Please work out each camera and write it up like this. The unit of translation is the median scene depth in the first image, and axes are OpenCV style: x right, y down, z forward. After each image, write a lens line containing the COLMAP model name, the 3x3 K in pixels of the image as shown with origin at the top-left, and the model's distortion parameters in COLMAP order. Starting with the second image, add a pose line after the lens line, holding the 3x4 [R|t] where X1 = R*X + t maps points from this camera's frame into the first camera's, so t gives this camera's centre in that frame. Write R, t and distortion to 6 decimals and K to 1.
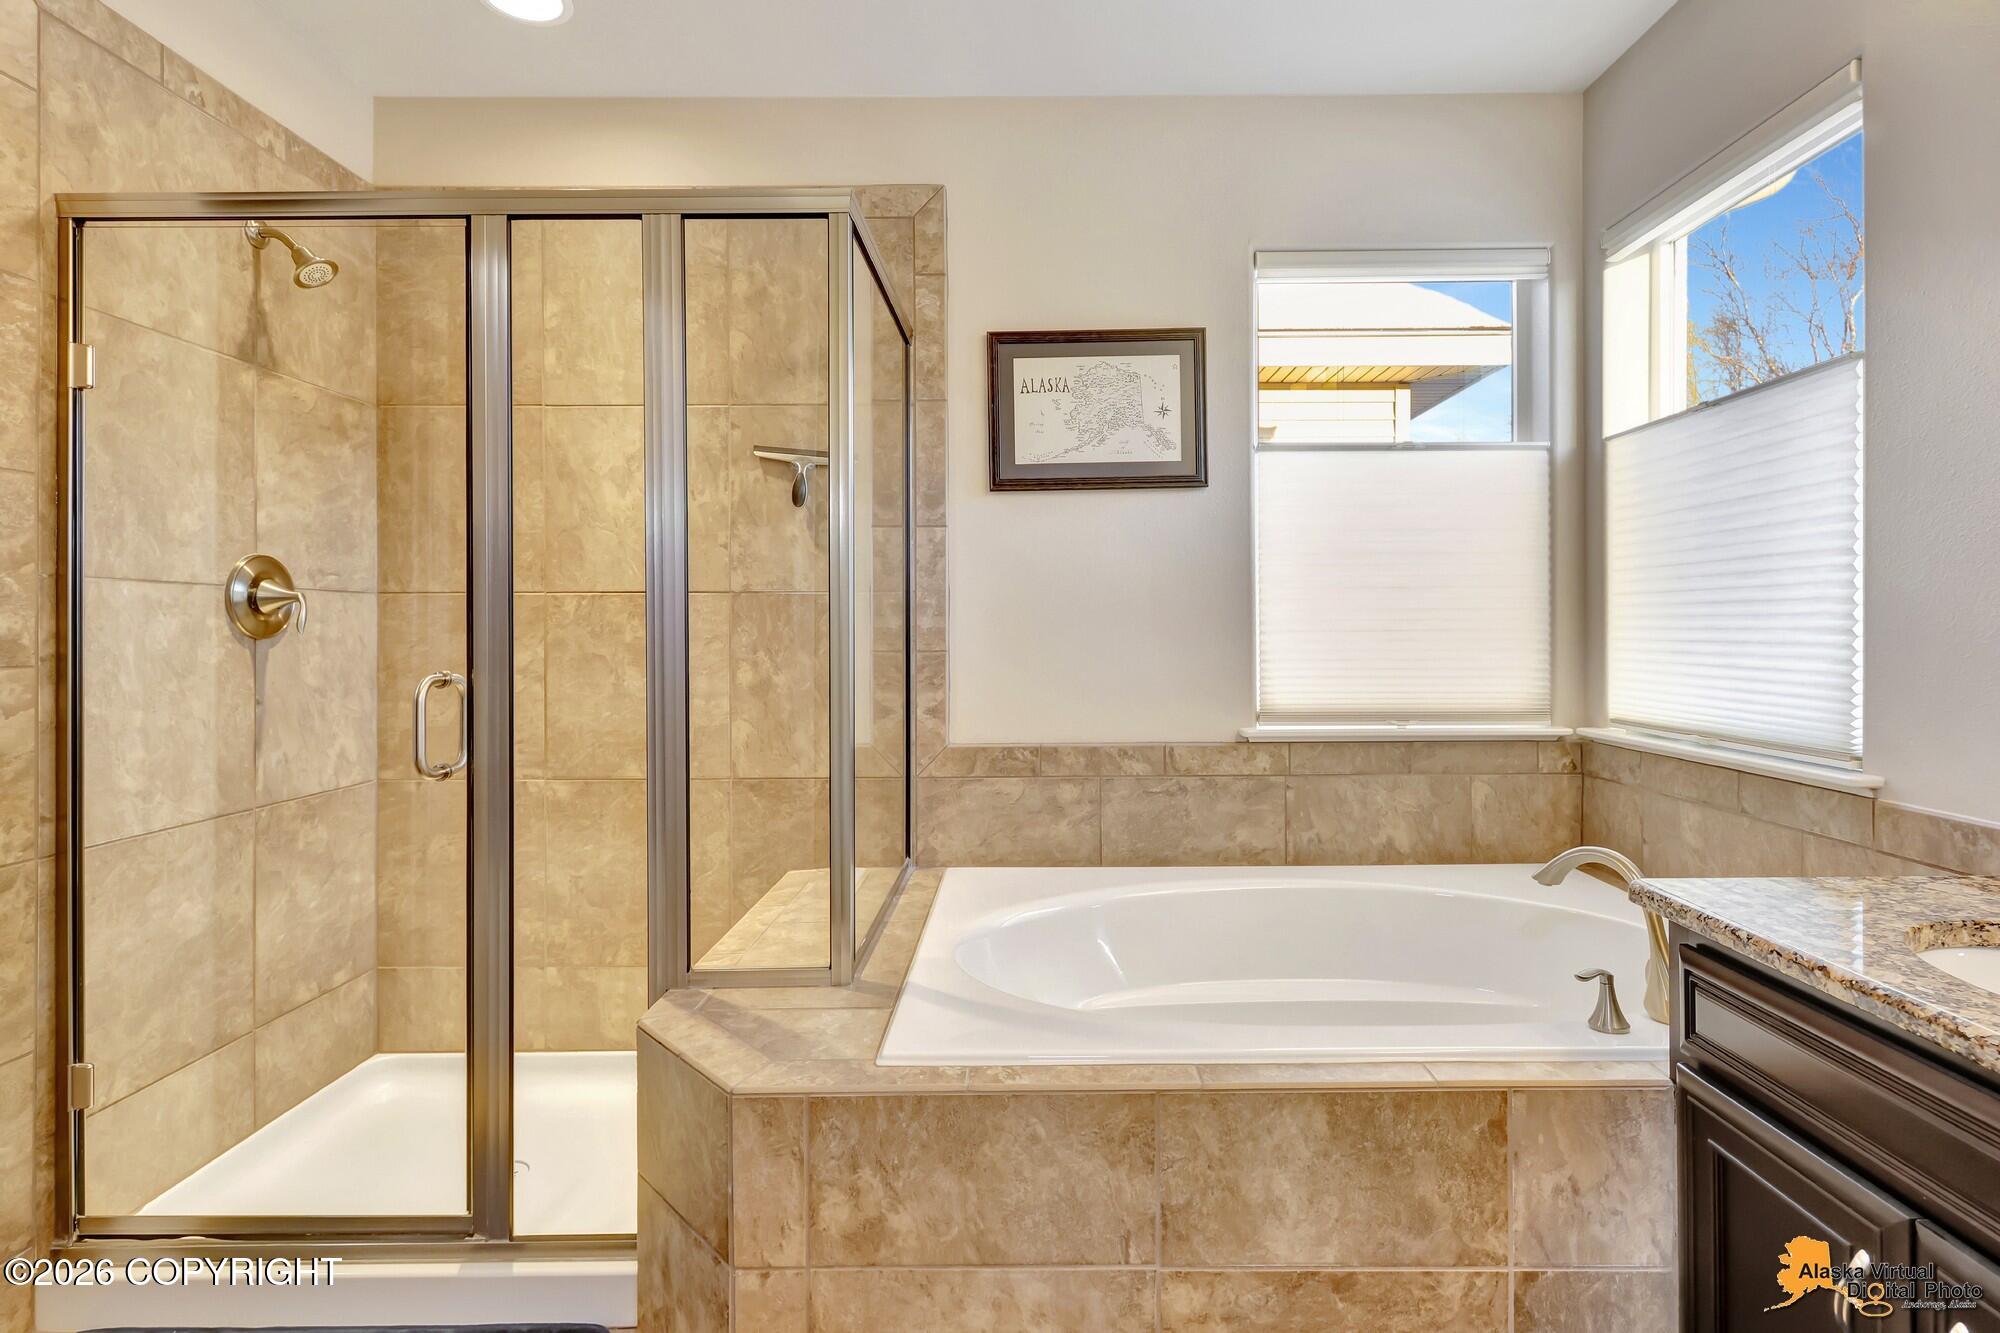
lens RADIAL K [[983.6, 0, 1021.3], [0, 983.6, 636.2], [0, 0, 1]] dist [0.006548, -0.000832]
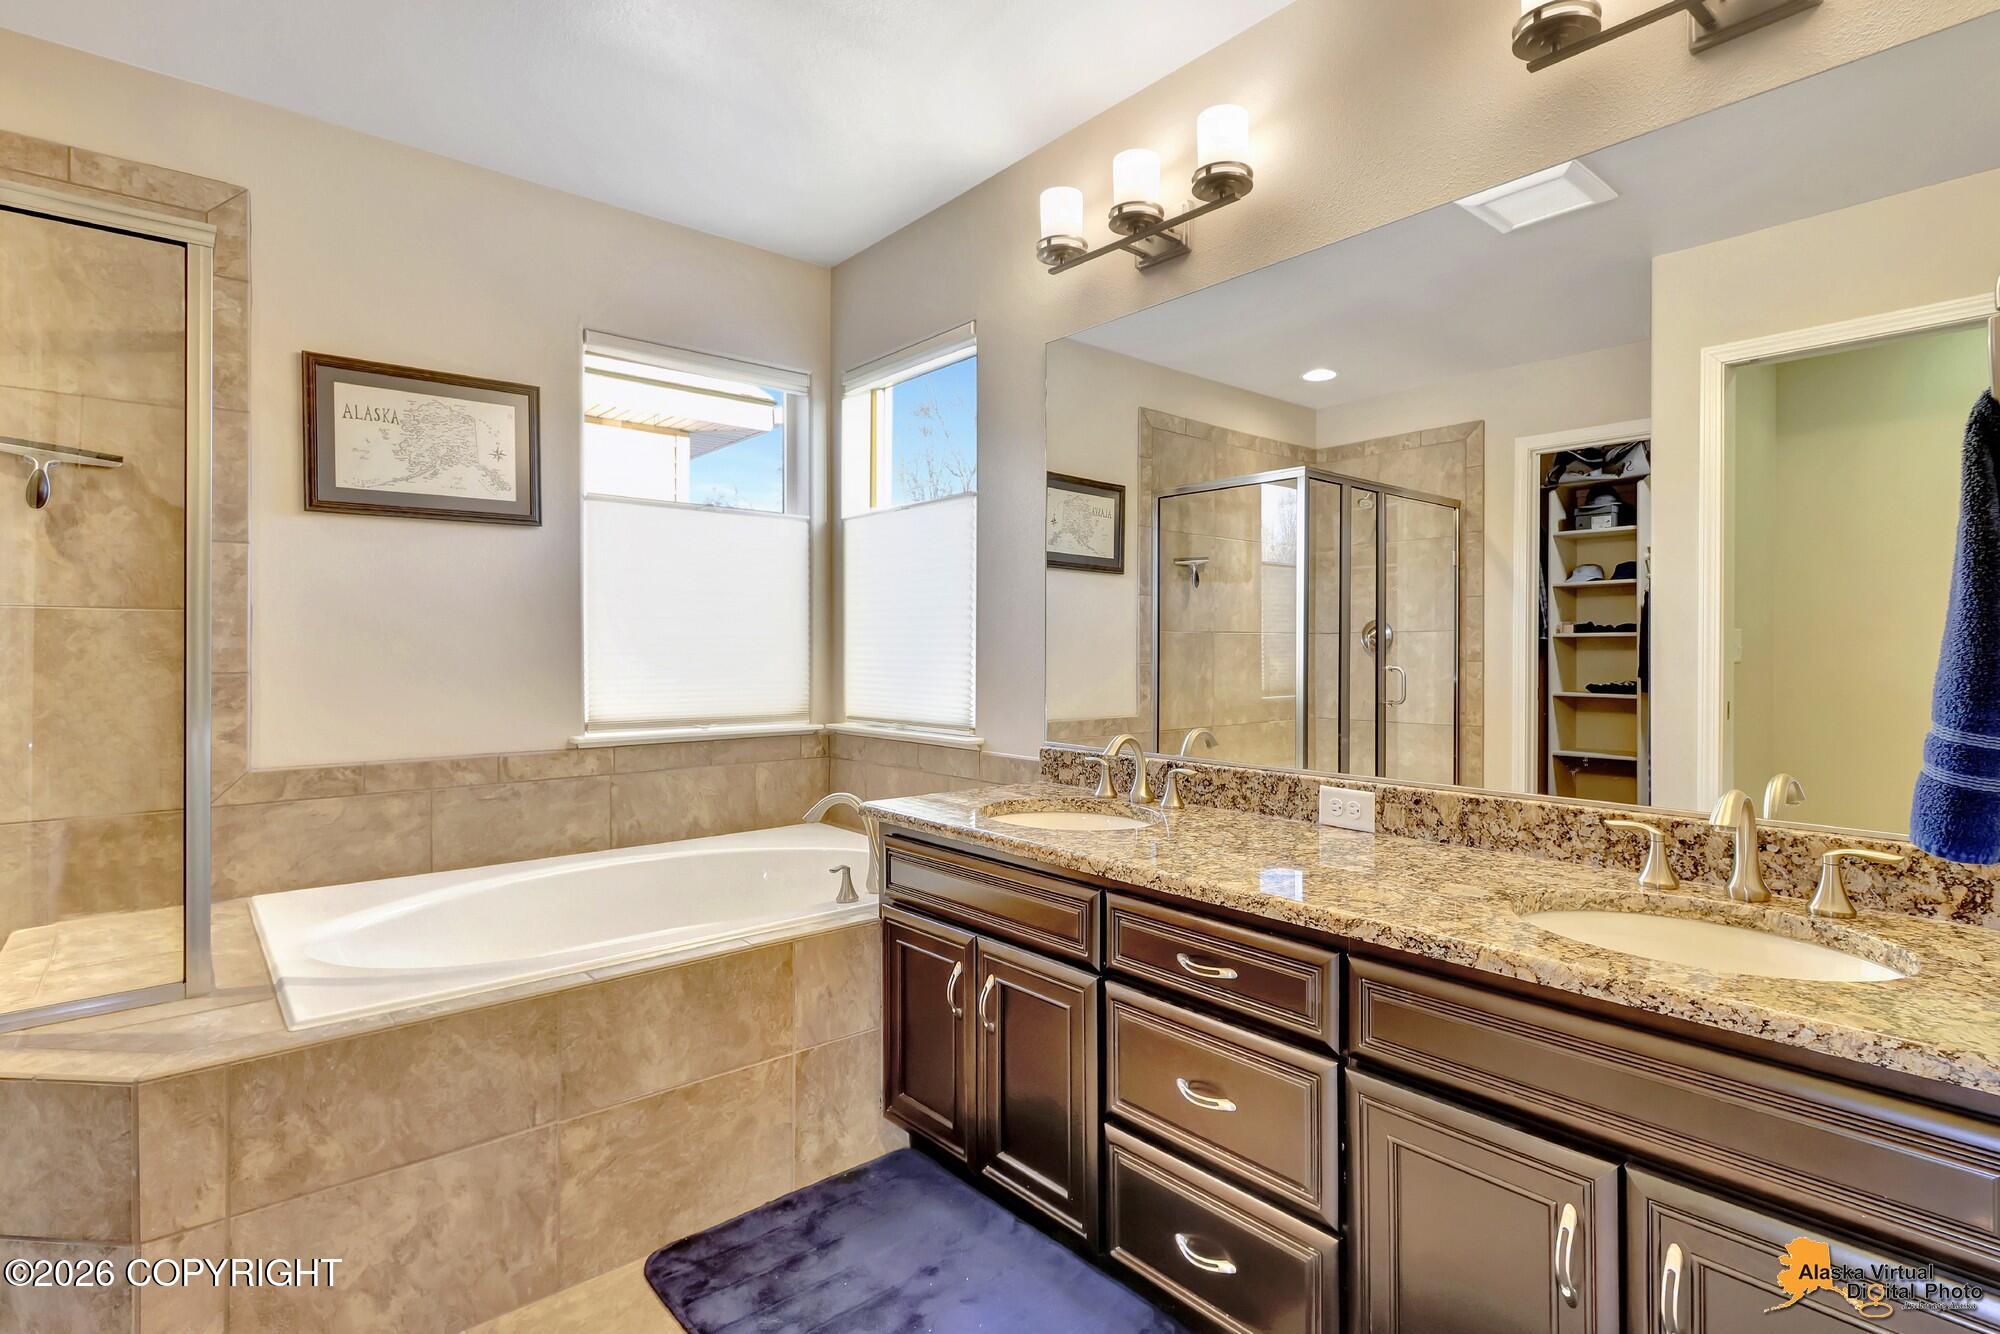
lens RADIAL K [[983.6, 0, 1021.3], [0, 983.6, 636.7], [0, 0, 1]] dist [0.006548, -0.000832]
pose [[0.753189, 0.015414, 0.657623, -0.244264], [-0.000210, 0.999731, -0.023192, 0.003457], [-0.657804, 0.017330, 0.752990, -0.388239]]
